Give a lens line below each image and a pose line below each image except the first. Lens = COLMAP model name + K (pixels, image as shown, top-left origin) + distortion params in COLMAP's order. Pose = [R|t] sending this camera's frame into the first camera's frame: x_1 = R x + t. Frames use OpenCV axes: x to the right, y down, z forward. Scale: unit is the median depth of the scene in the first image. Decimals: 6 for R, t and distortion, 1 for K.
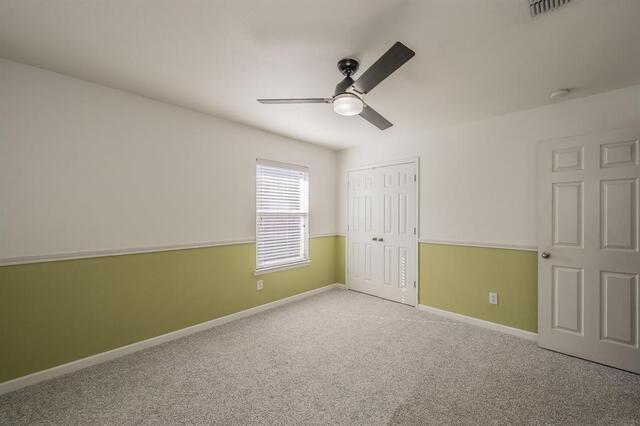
lens RADIAL K [[277.3, 0, 306.8], [0, 277.3, 212.8], [0, 0, 1]] dist [0.000215, -0.000004]
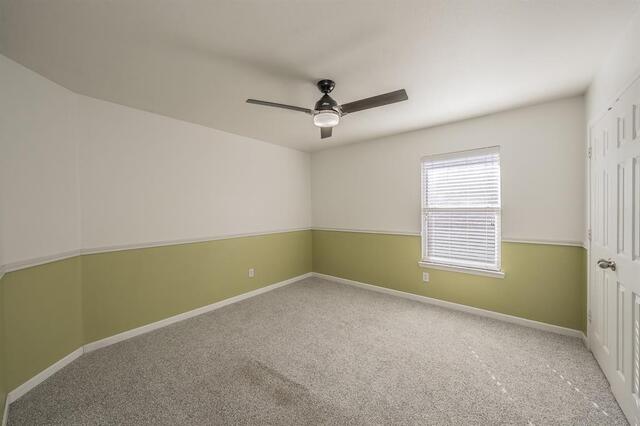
lens RADIAL K [[226.1, 0, 320.0], [0, 226.1, 213.0], [0, 0, 1]] dist [0.000280, 0.000017]
pose [[0.055259, 0.013604, -0.998379, 0.655714], [0.012214, 0.999823, 0.014300, 0.000575], [0.998397, -0.012984, 0.055083, 0.554366]]
